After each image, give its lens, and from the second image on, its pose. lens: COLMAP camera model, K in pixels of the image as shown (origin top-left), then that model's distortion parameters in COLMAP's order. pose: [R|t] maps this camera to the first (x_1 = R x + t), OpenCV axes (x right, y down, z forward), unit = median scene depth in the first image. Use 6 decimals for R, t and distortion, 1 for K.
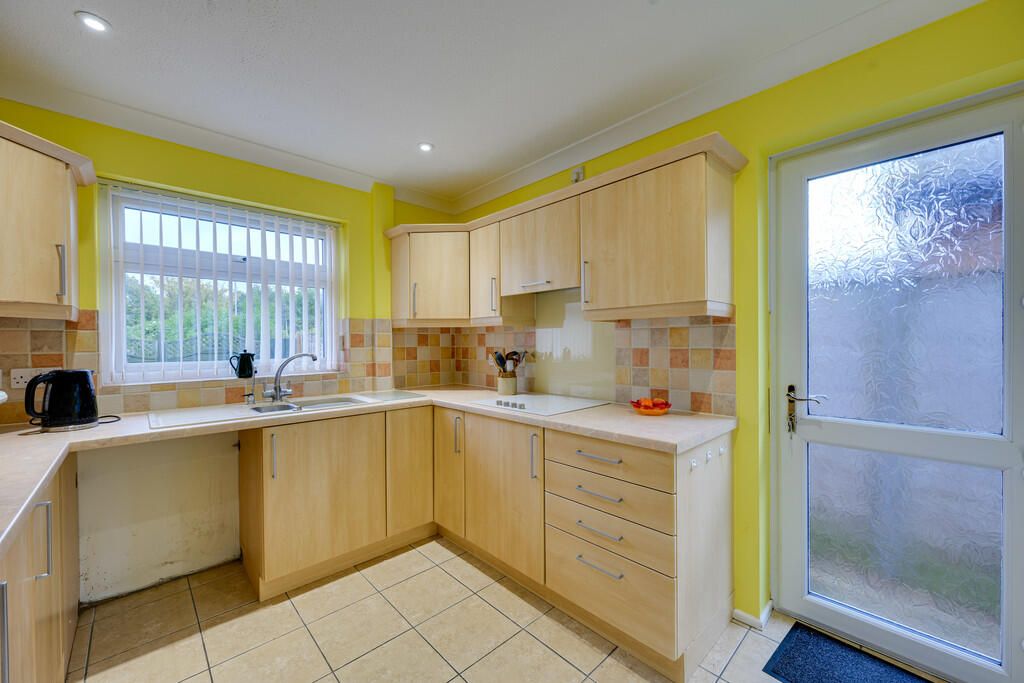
lens RADIAL K [[399.7, 0, 508.5], [0, 399.7, 343.8], [0, 0, 1]] dist [-0.001037, -0.000597]
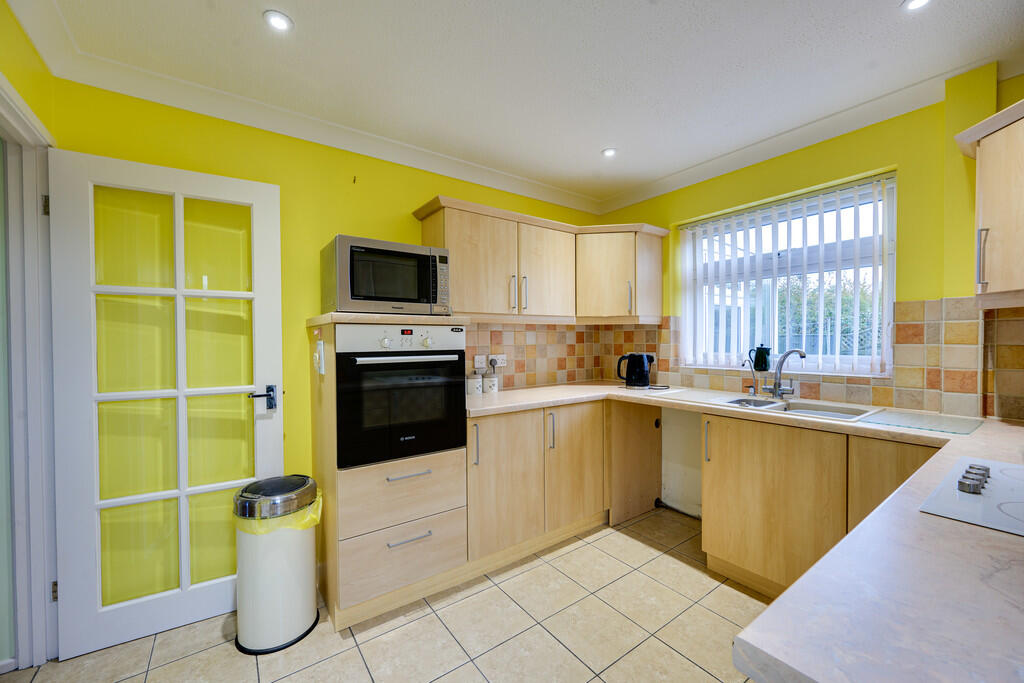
lens RADIAL K [[399.7, 0, 512.4], [0, 399.7, 341.7], [0, 0, 1]] dist [-0.001037, -0.000597]
pose [[-0.126061, 0.013550, -0.991930, 0.880555], [0.005211, 0.999902, 0.012997, -0.015040], [0.992009, -0.003531, -0.126119, 0.945090]]
